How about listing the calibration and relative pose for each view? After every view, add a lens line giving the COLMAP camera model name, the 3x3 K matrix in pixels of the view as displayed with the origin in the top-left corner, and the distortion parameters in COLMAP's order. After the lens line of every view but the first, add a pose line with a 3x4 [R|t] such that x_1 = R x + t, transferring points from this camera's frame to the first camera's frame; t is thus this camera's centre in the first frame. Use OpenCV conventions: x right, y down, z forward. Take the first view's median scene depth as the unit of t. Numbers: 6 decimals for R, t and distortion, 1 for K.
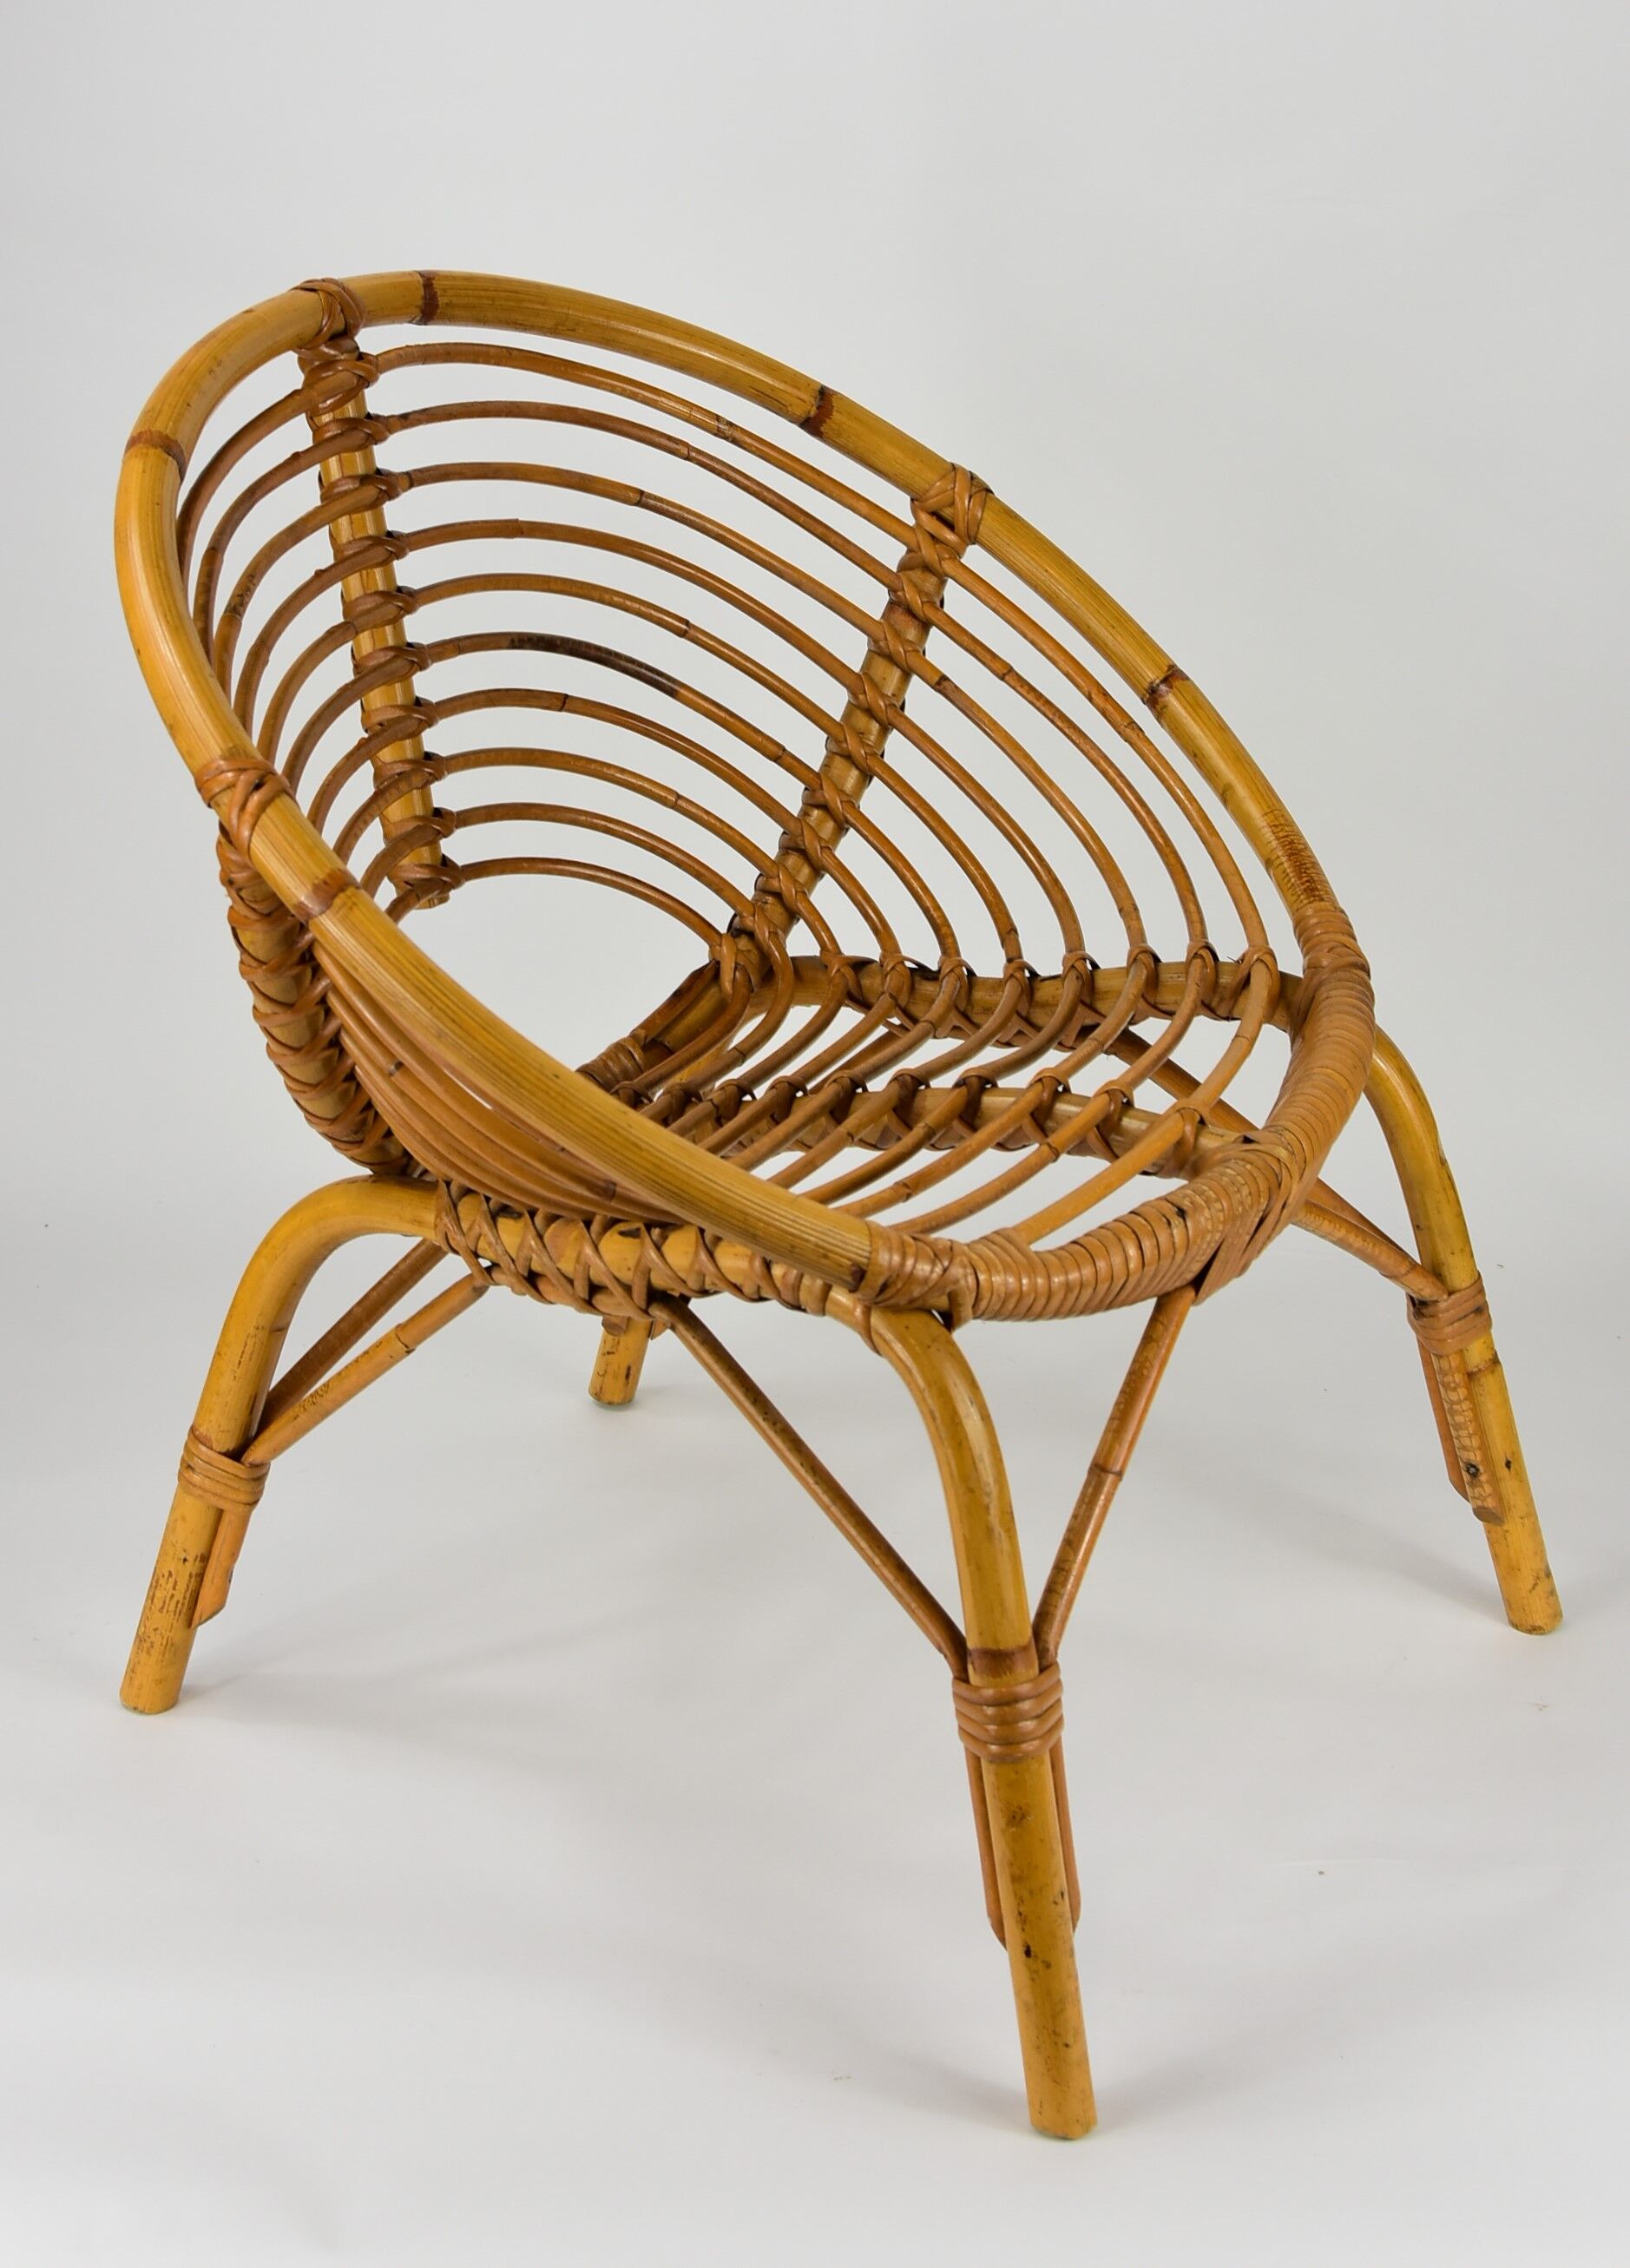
lens RADIAL K [[3735.2, 0, 818.1], [0, 3735.2, 1131.4], [0, 0, 1]] dist [0.009287, 0.000000]
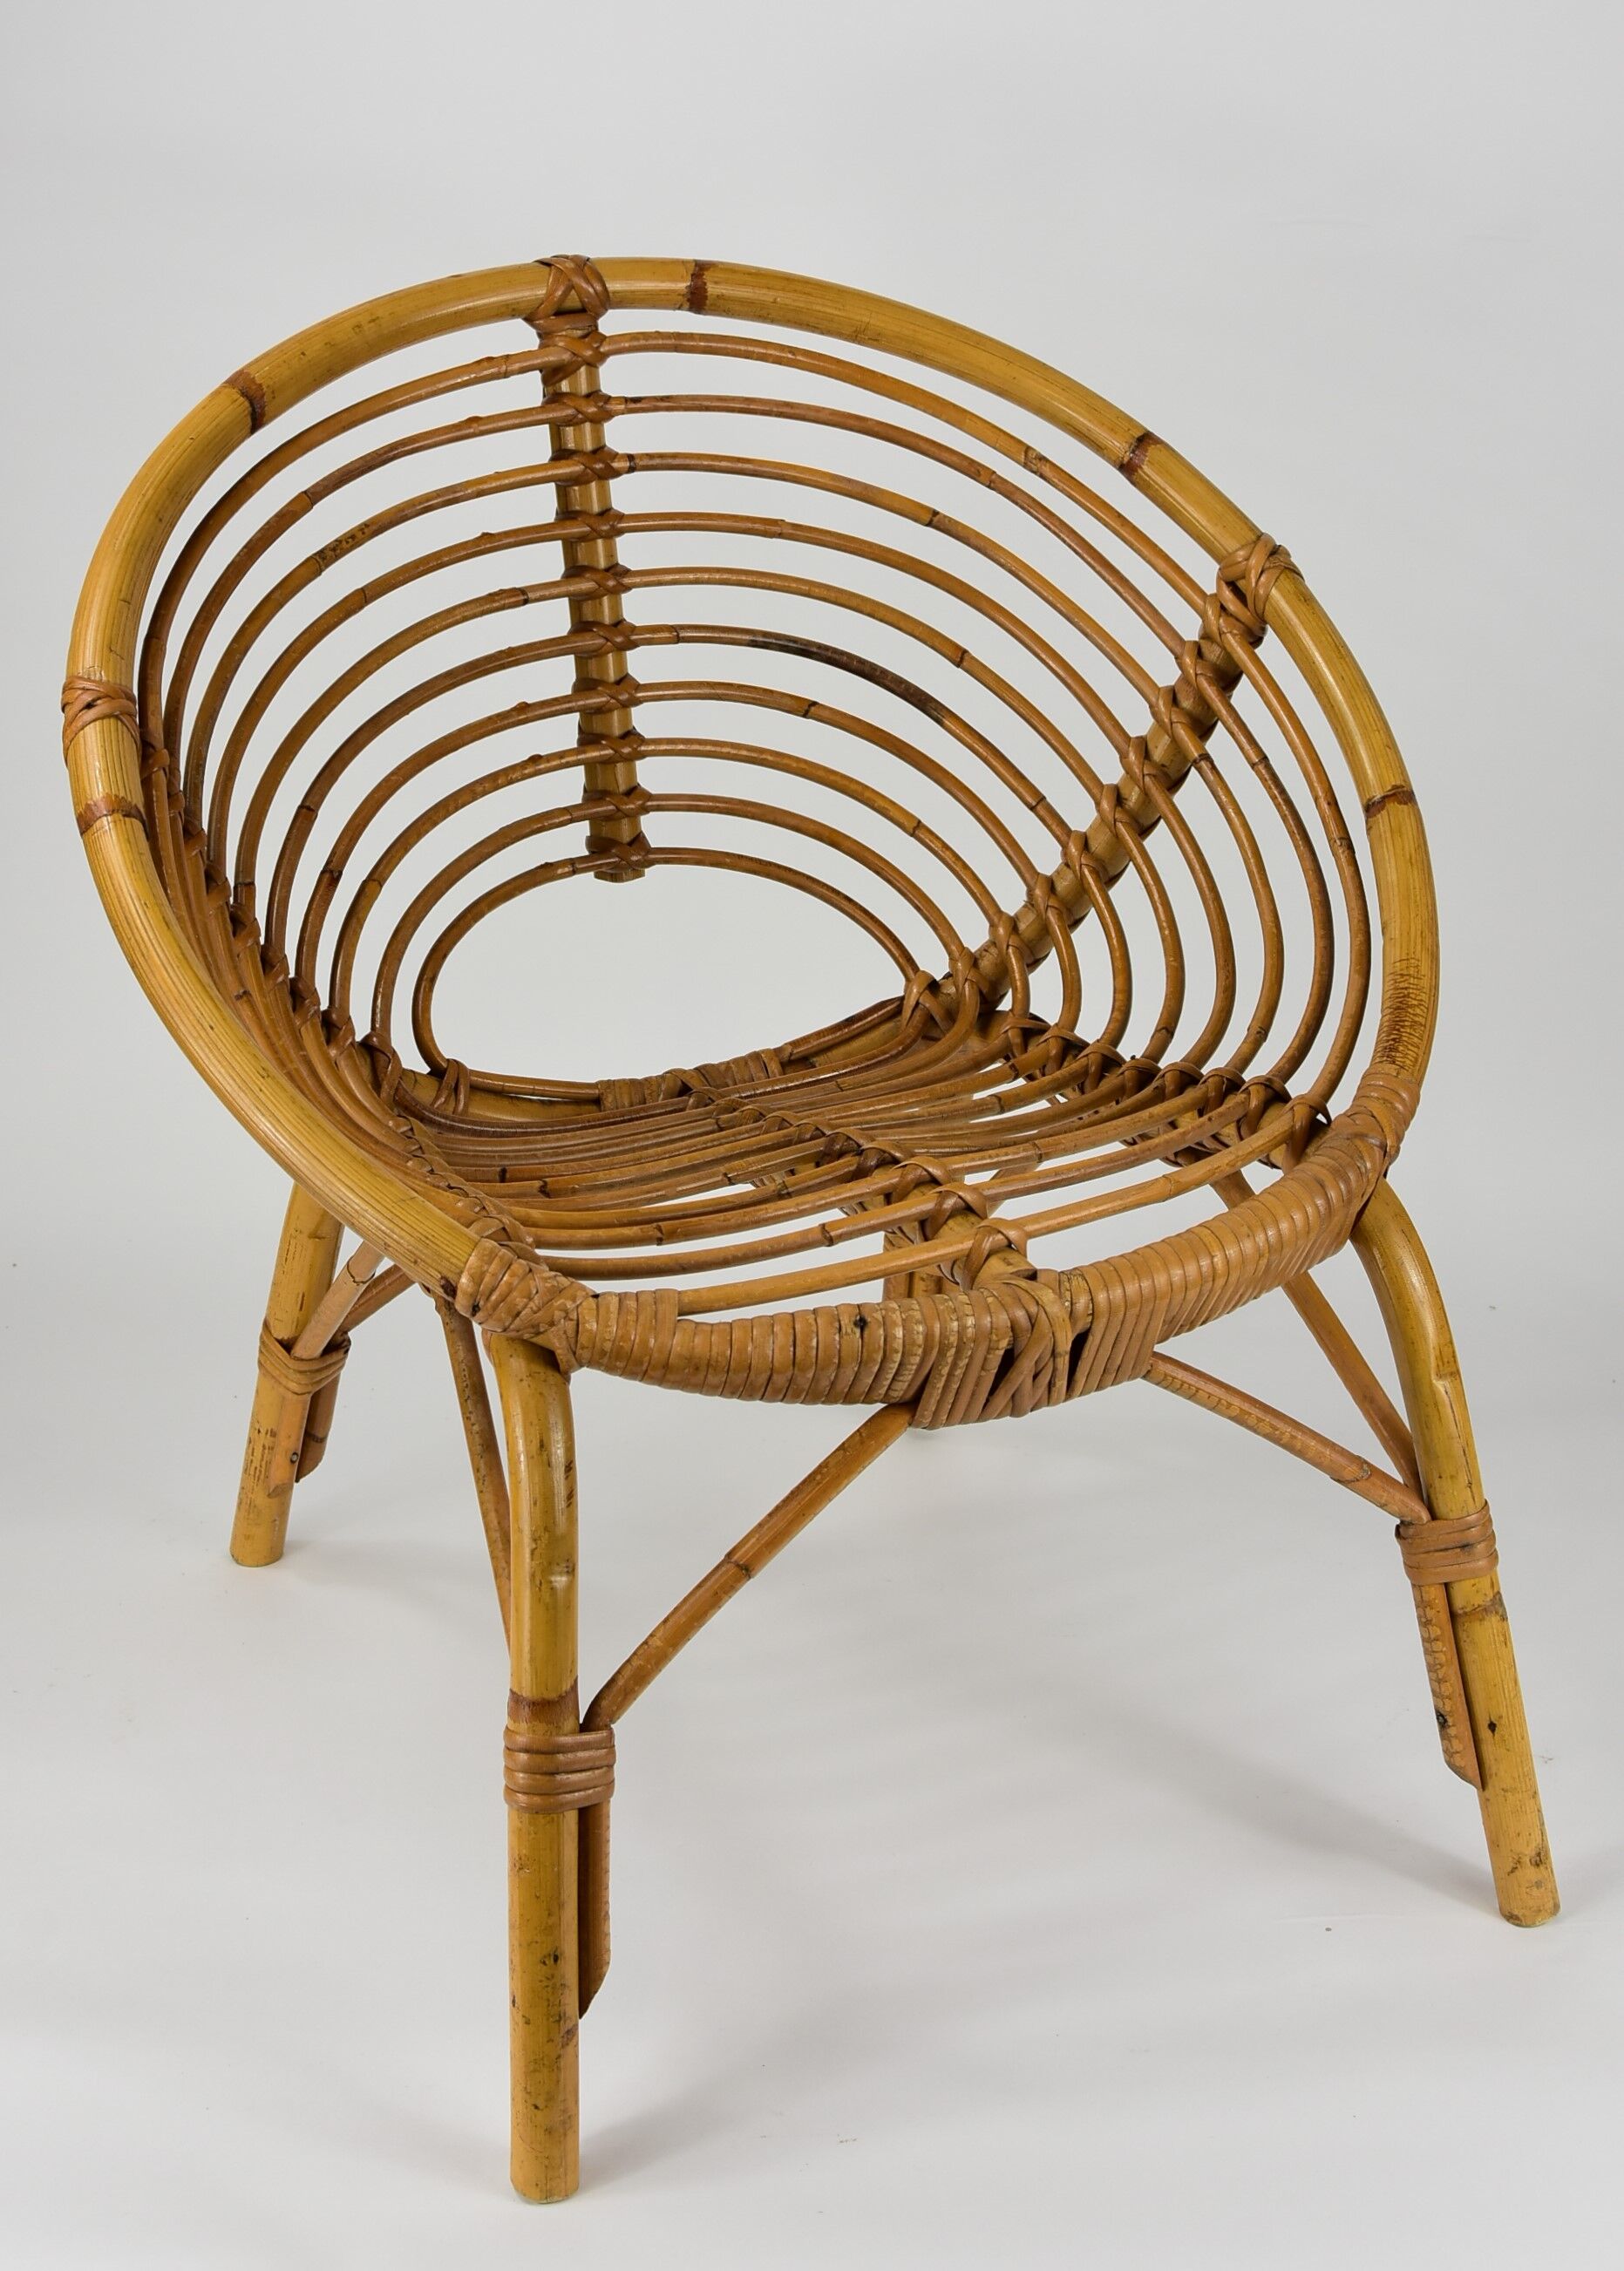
lens RADIAL K [[3740.1, 0, 812.9], [0, 3740.1, 1147.2], [0, 0, 1]] dist [0.009287, 0.000000]
pose [[0.843156, 0.226670, -0.487554, 0.458510], [-0.223654, 0.972476, 0.065338, -0.068808], [0.488945, 0.053953, 0.870645, 0.144252]]
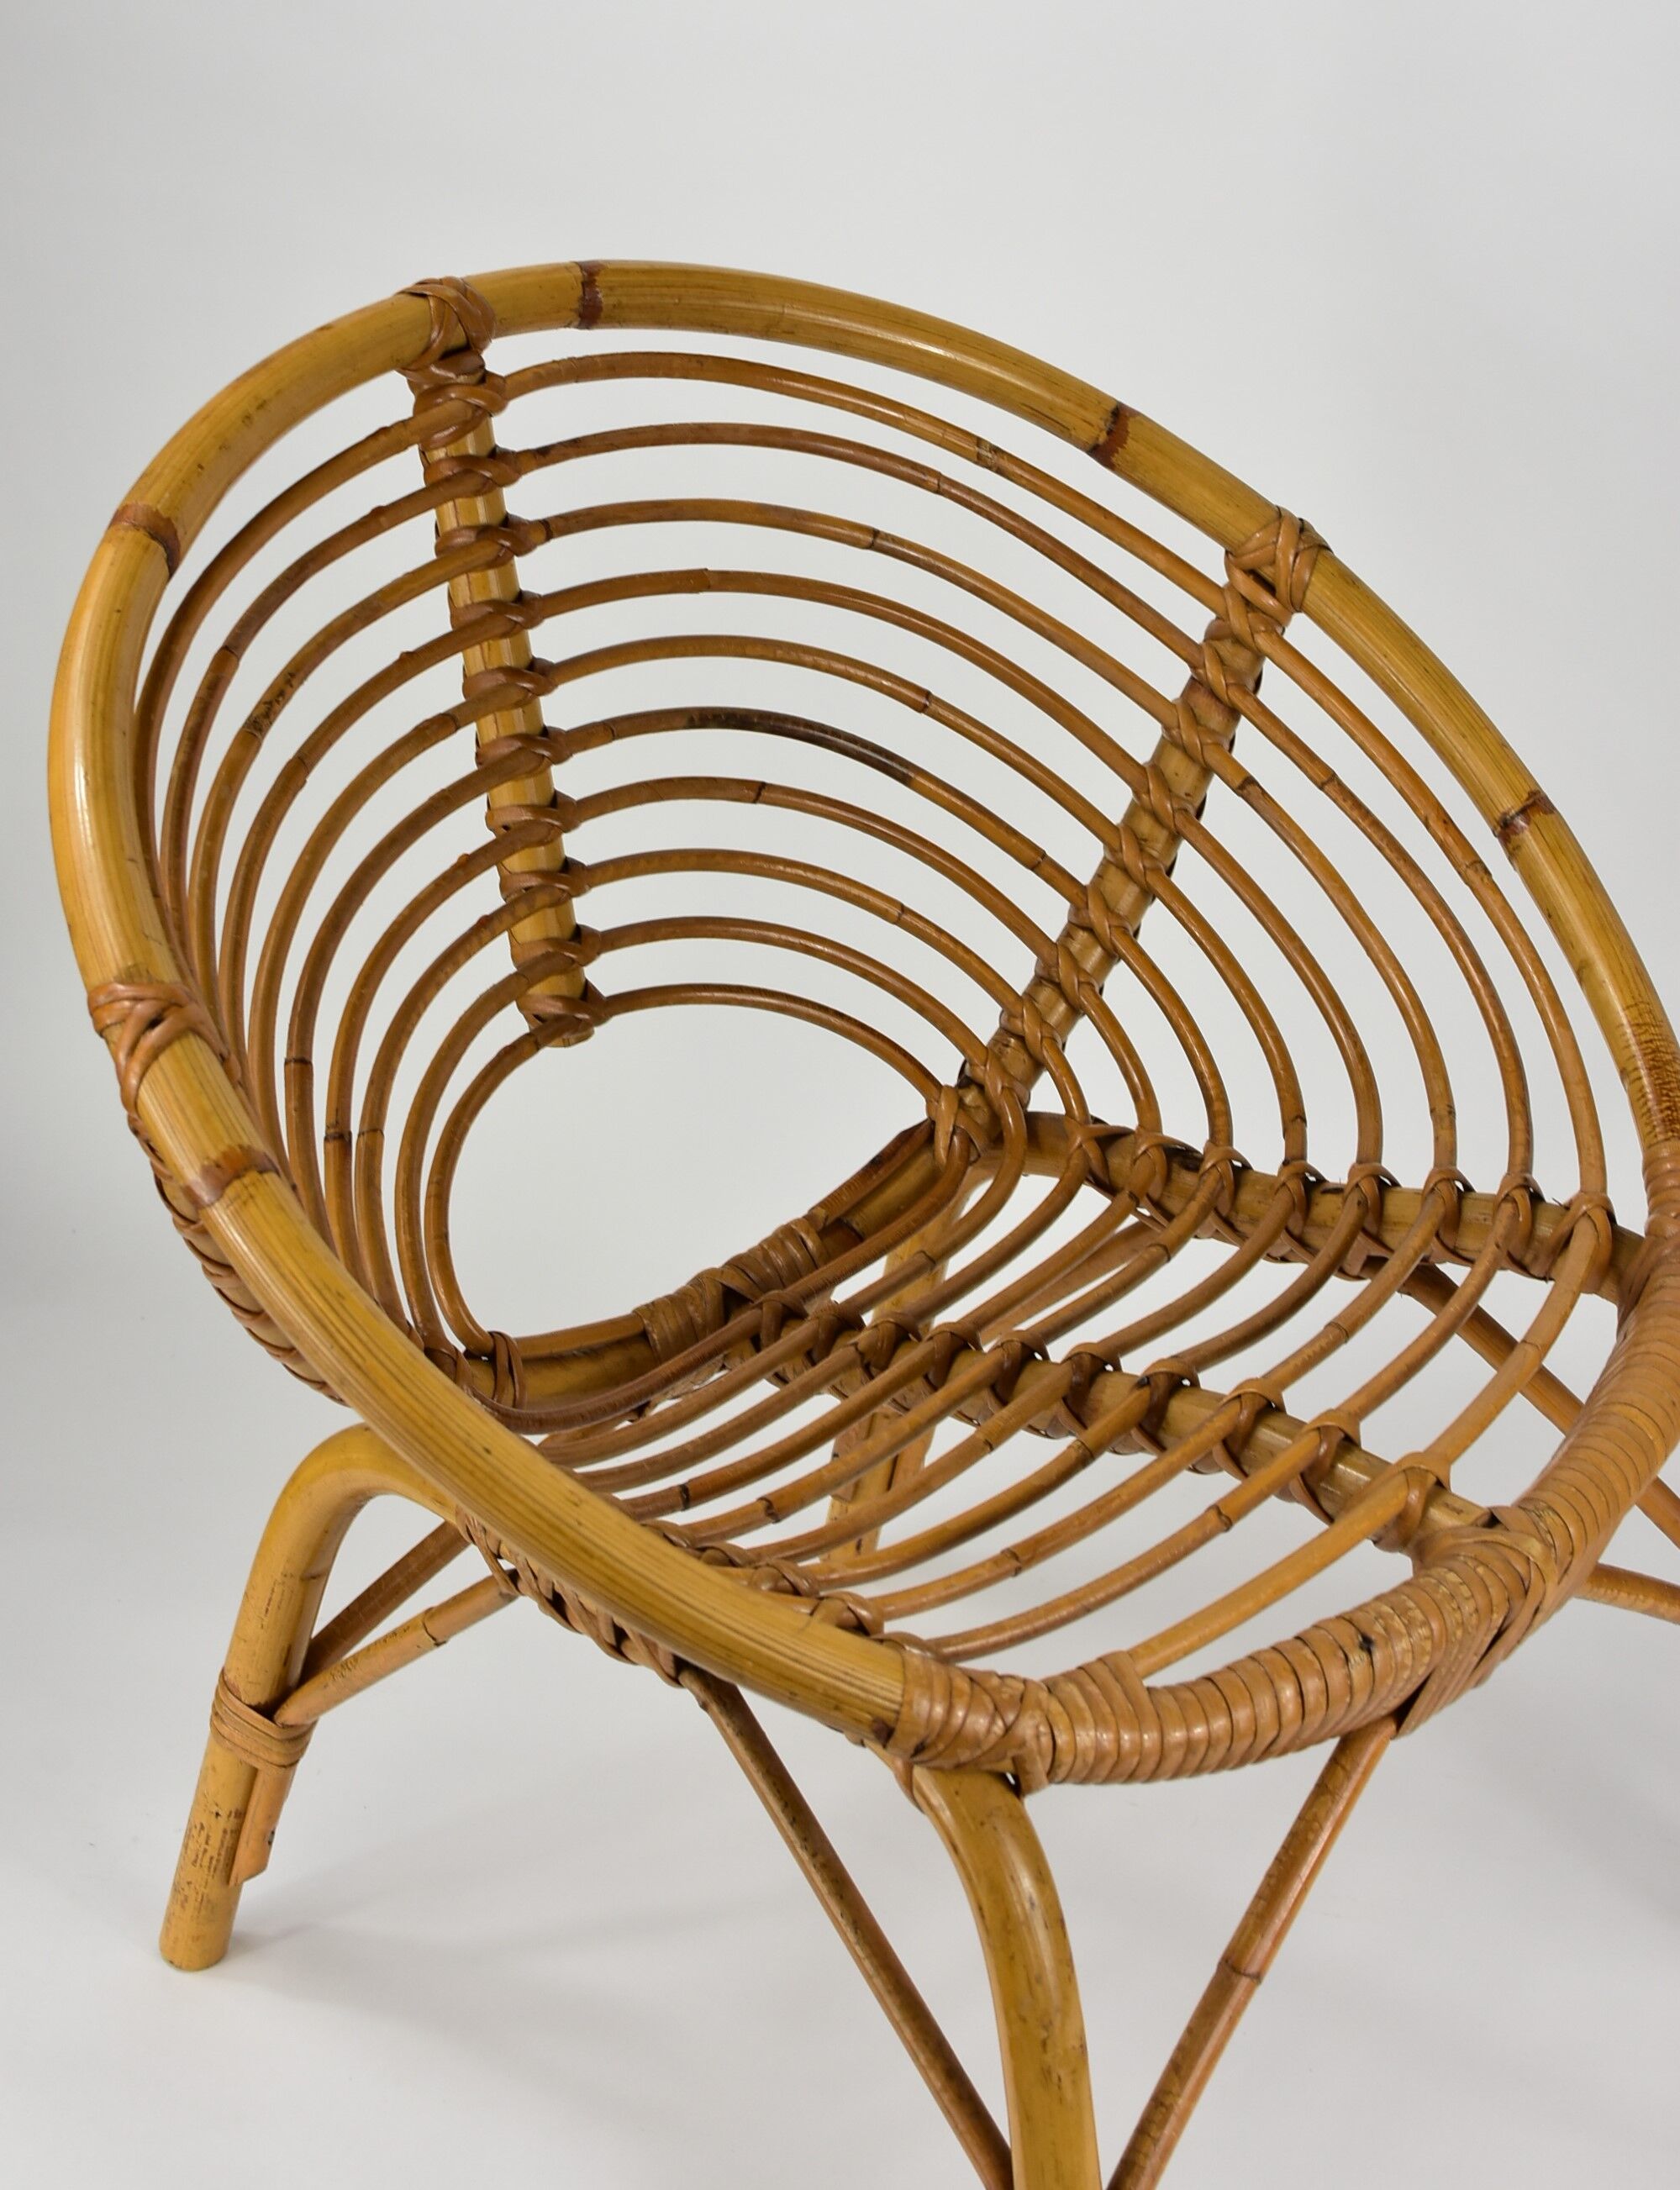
lens RADIAL K [[3679.7, 0, 820.9], [0, 3679.7, 1087.6], [0, 0, 1]] dist [0.001387, 0.000000]
pose [[0.979056, 0.080457, -0.187018, 0.101515], [-0.066756, 0.994681, 0.078444, -0.118415], [0.192335, -0.064317, 0.979219, 0.228829]]
